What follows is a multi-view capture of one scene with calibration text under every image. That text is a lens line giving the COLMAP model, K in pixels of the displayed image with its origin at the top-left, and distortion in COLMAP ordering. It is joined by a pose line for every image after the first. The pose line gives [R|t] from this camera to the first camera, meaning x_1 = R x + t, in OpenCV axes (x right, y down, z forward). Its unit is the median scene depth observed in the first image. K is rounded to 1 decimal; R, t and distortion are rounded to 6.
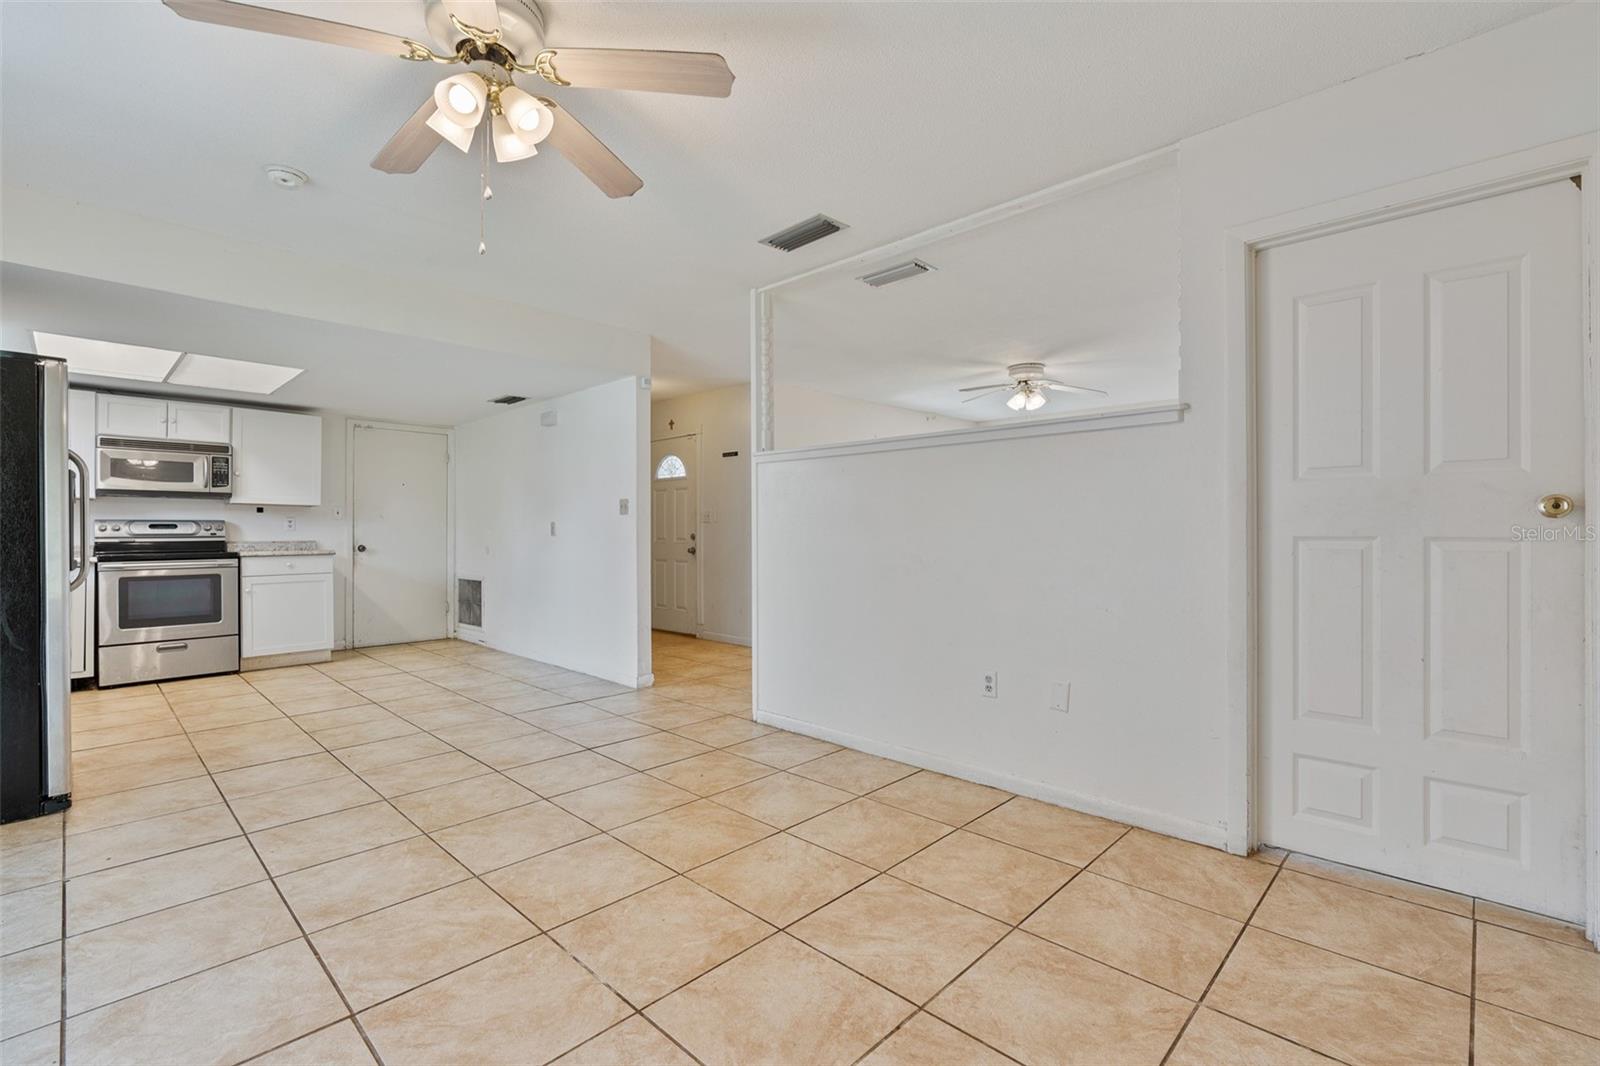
lens RADIAL K [[724.6, 0, 816.8], [0, 724.6, 525.6], [0, 0, 1]] dist [-0.011717, 0.005025]
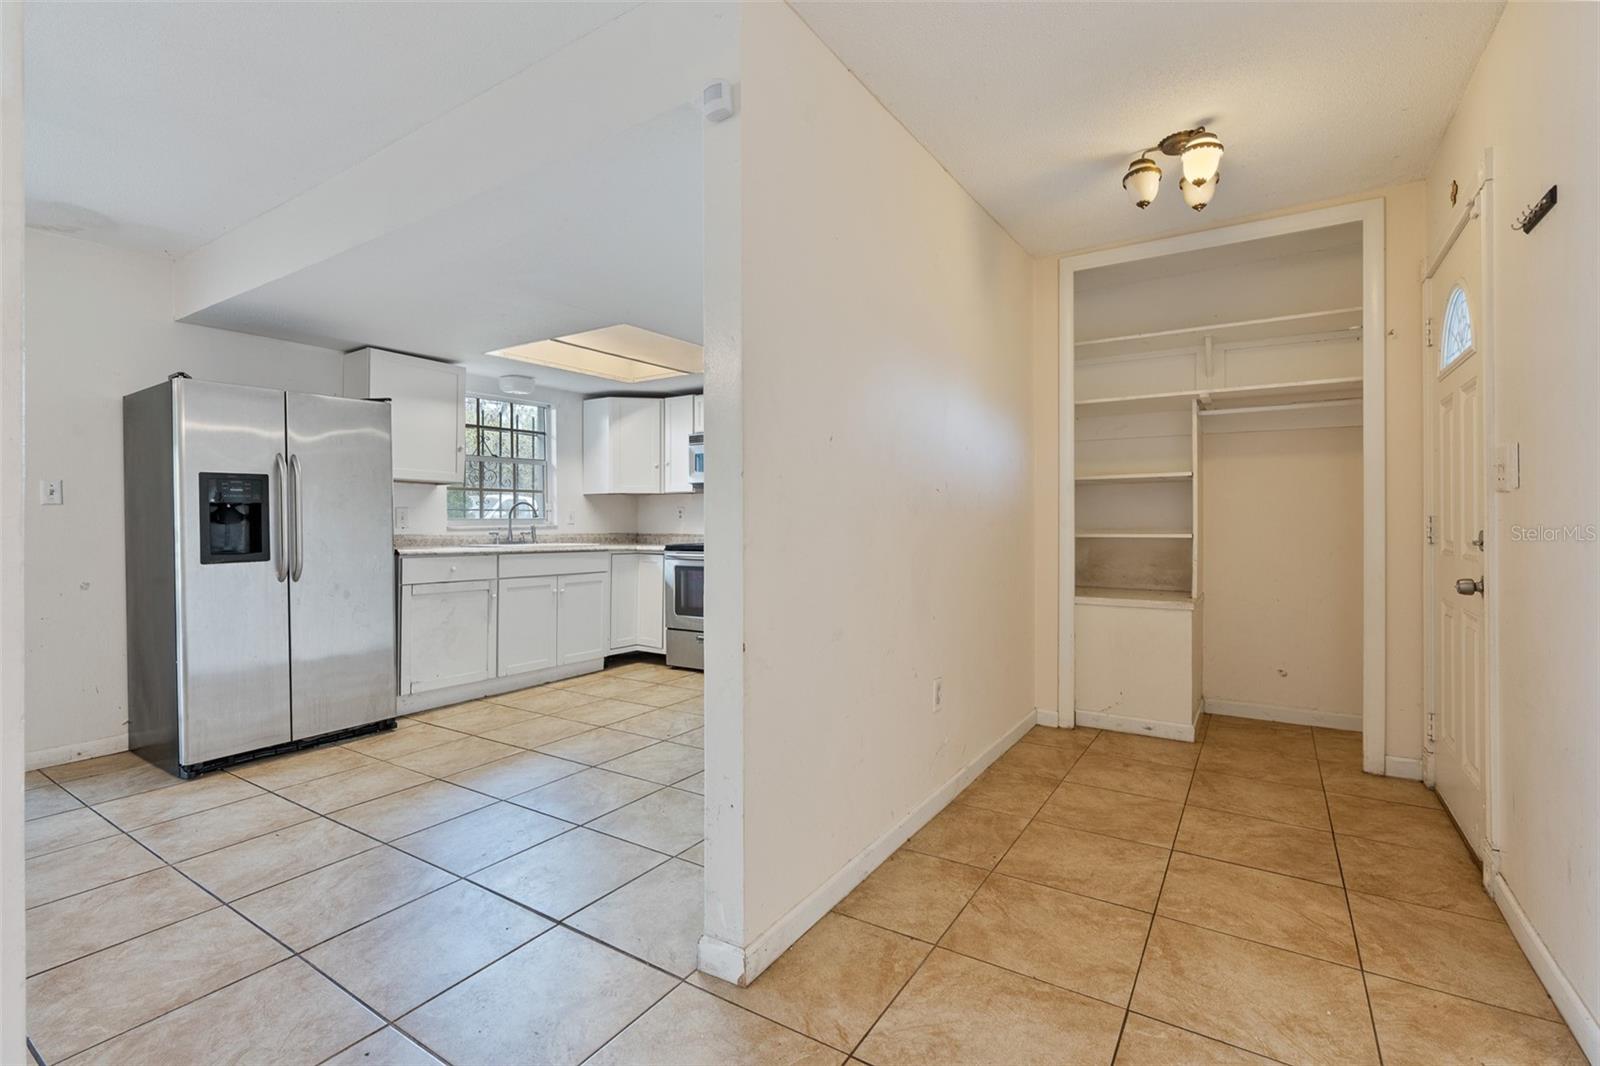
lens RADIAL K [[724.6, 0, 784.9], [0, 724.6, 521.8], [0, 0, 1]] dist [-0.011717, 0.005025]
pose [[0.161989, 0.002982, -0.986788, 0.152154], [0.014885, 0.999874, 0.005465, 0.005345], [0.986680, -0.015573, 0.161925, 1.361599]]
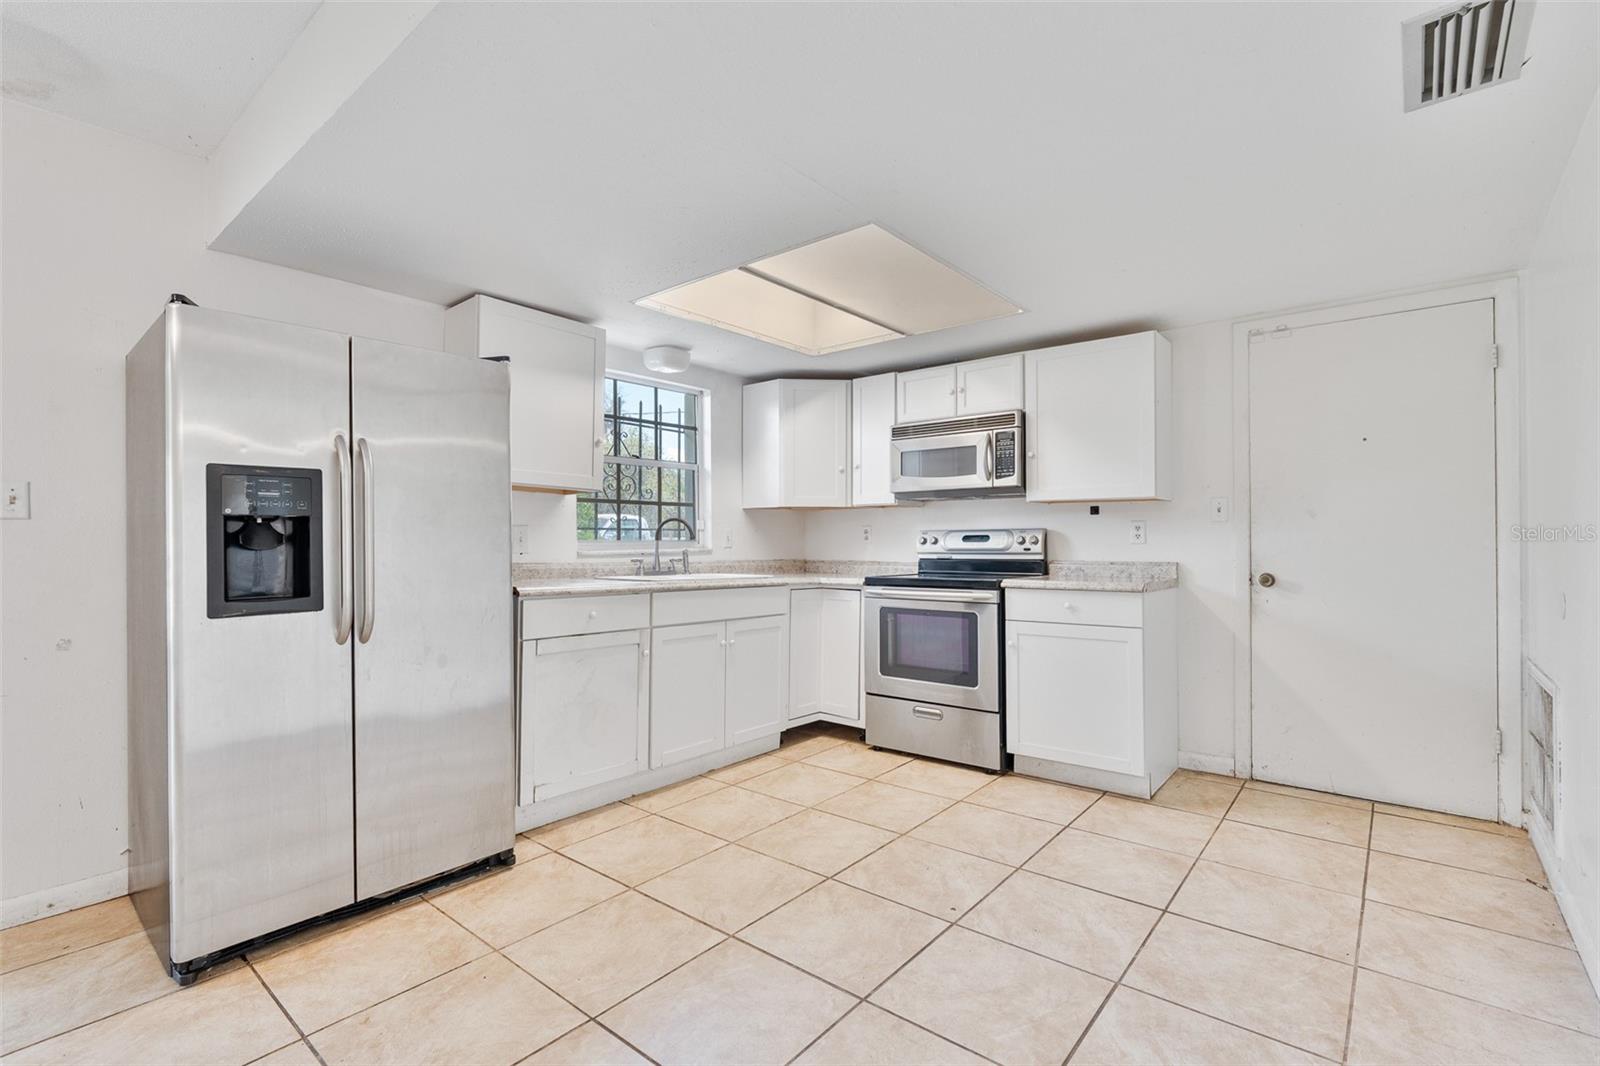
lens RADIAL K [[724.6, 0, 788.7], [0, 724.6, 534.5], [0, 0, 1]] dist [-0.011717, 0.005025]
pose [[0.046617, -0.007510, -0.998885, -0.287043], [0.013321, 0.999887, -0.006896, -0.000370], [0.998824, -0.012985, 0.046712, 1.197555]]
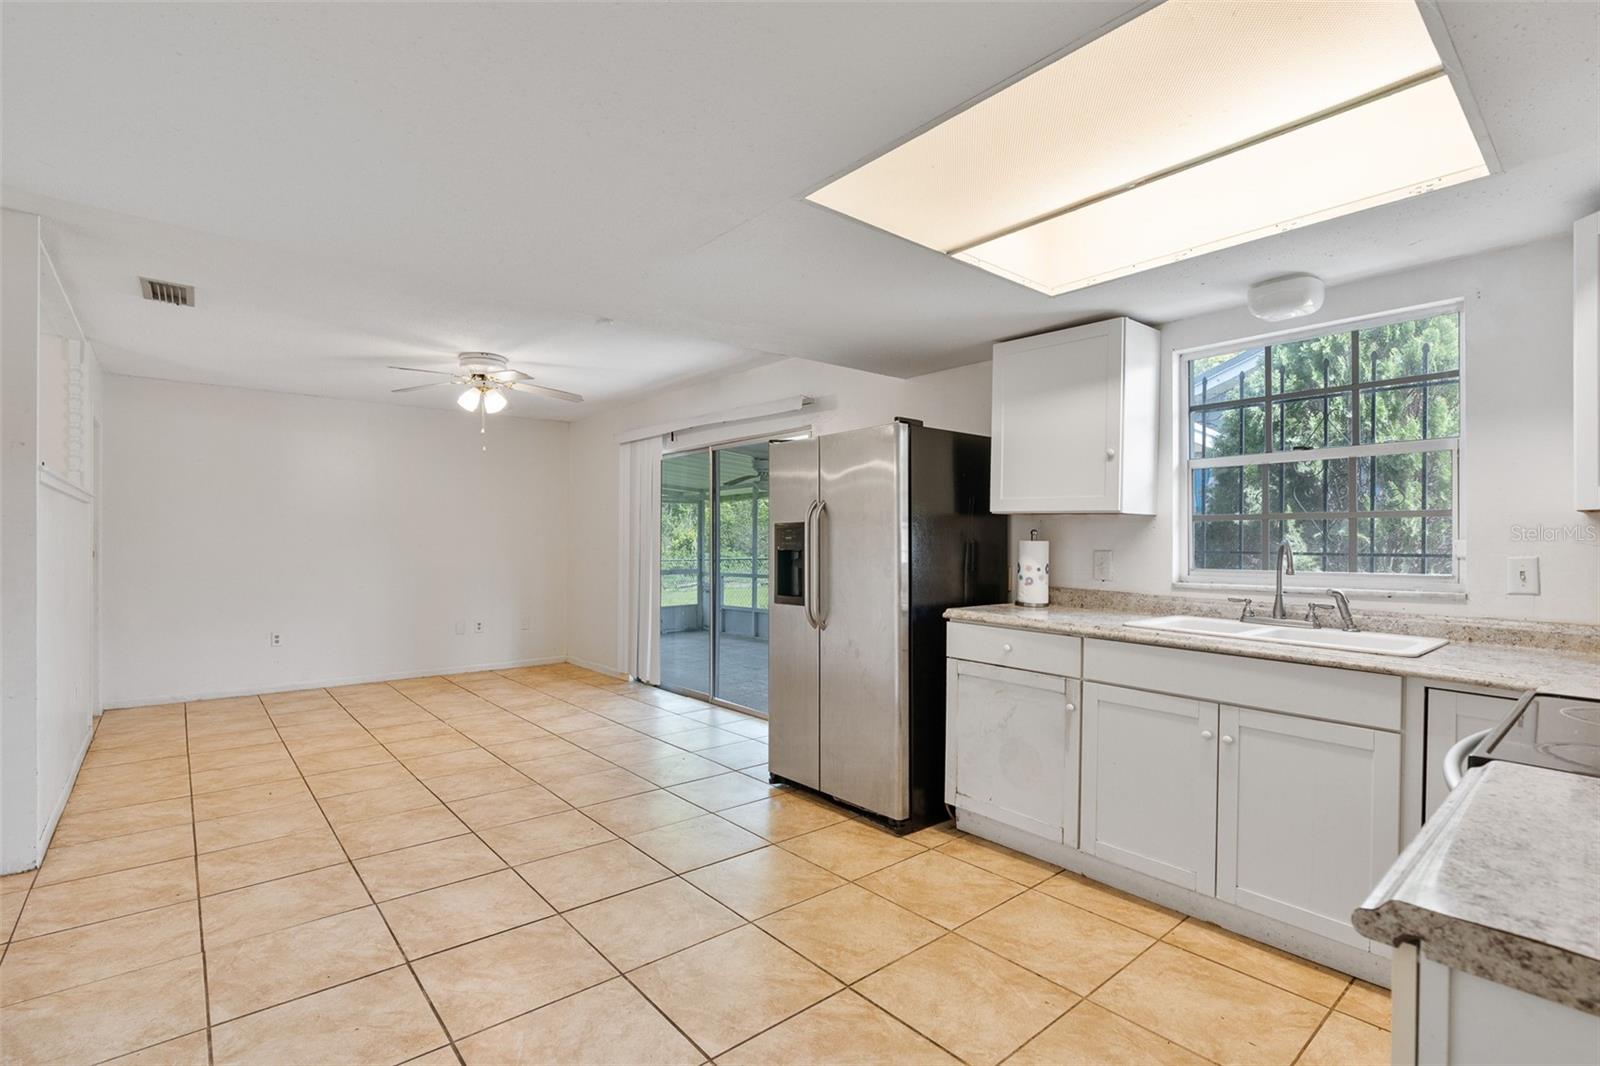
lens RADIAL K [[724.6, 0, 796.1], [0, 724.6, 542.7], [0, 0, 1]] dist [-0.011717, 0.005025]
pose [[-0.994637, 0.000155, 0.103427, -0.967274], [-0.000575, 0.999975, -0.007027, -0.026684], [-0.103425, -0.007049, -0.994612, 1.820529]]
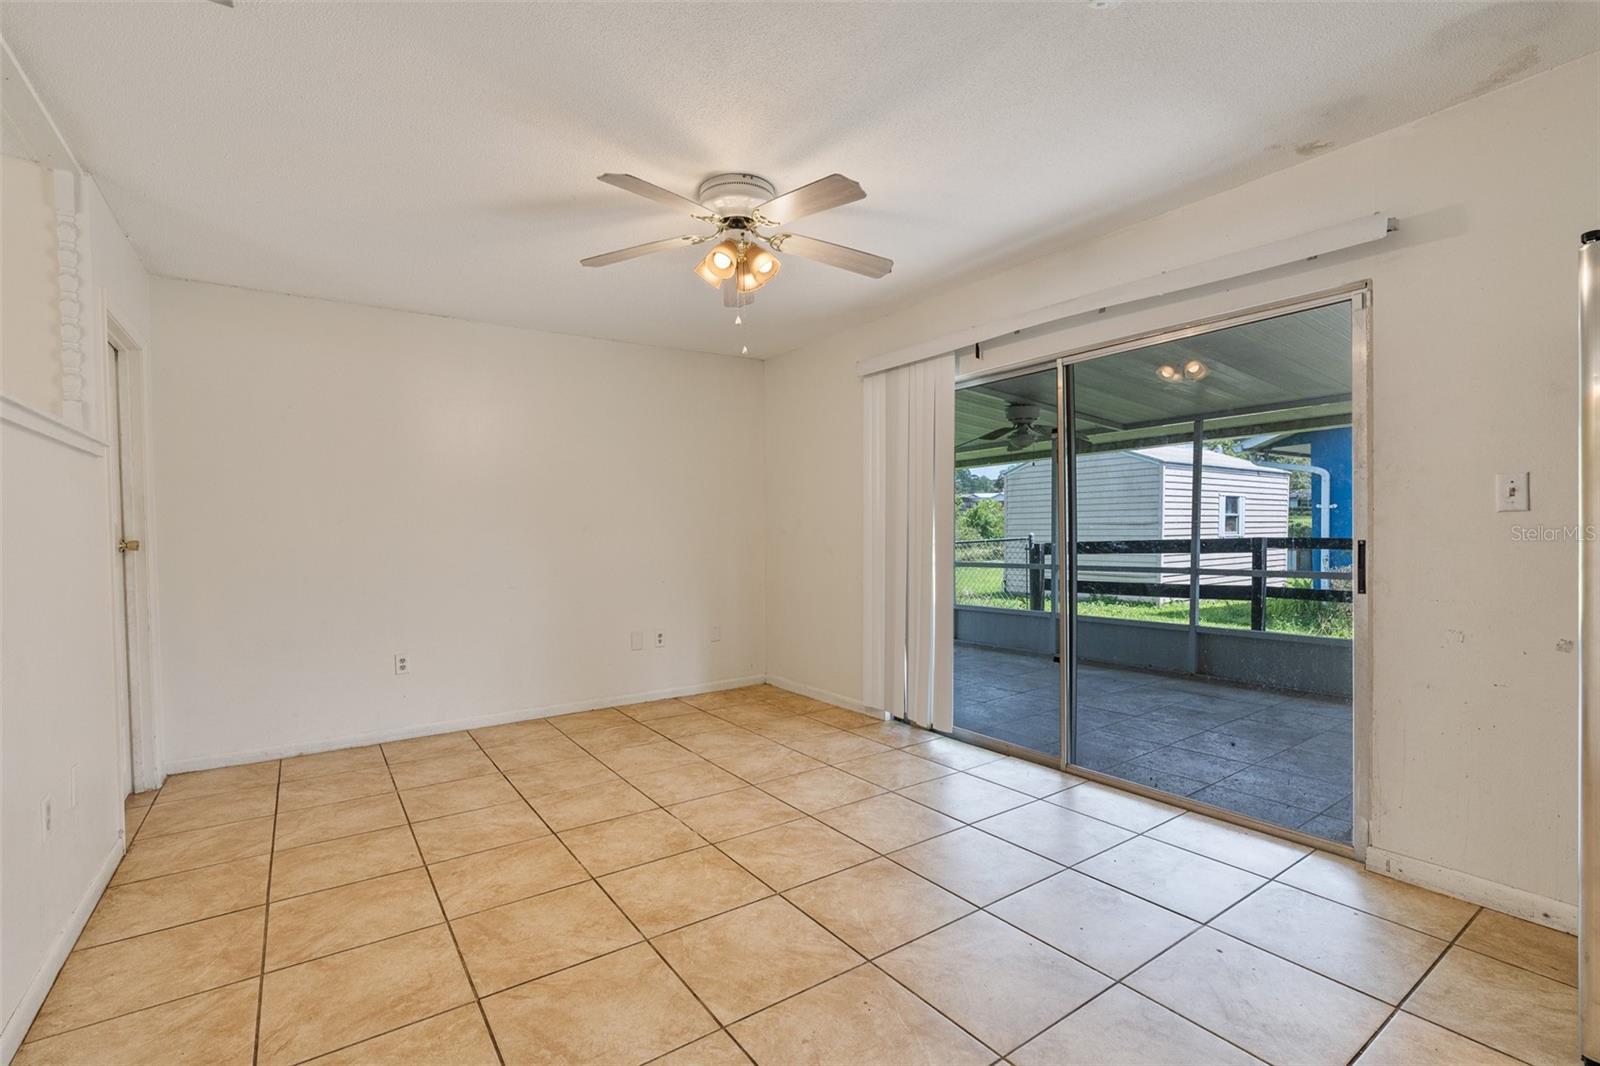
lens RADIAL K [[724.6, 0, 809.4], [0, 724.6, 545.3], [0, 0, 1]] dist [-0.011717, 0.005025]
pose [[-0.980111, 0.010613, 0.198167, -0.467248], [0.013929, 0.999785, 0.015346, -0.015670], [-0.197962, 0.017801, -0.980048, 1.282844]]
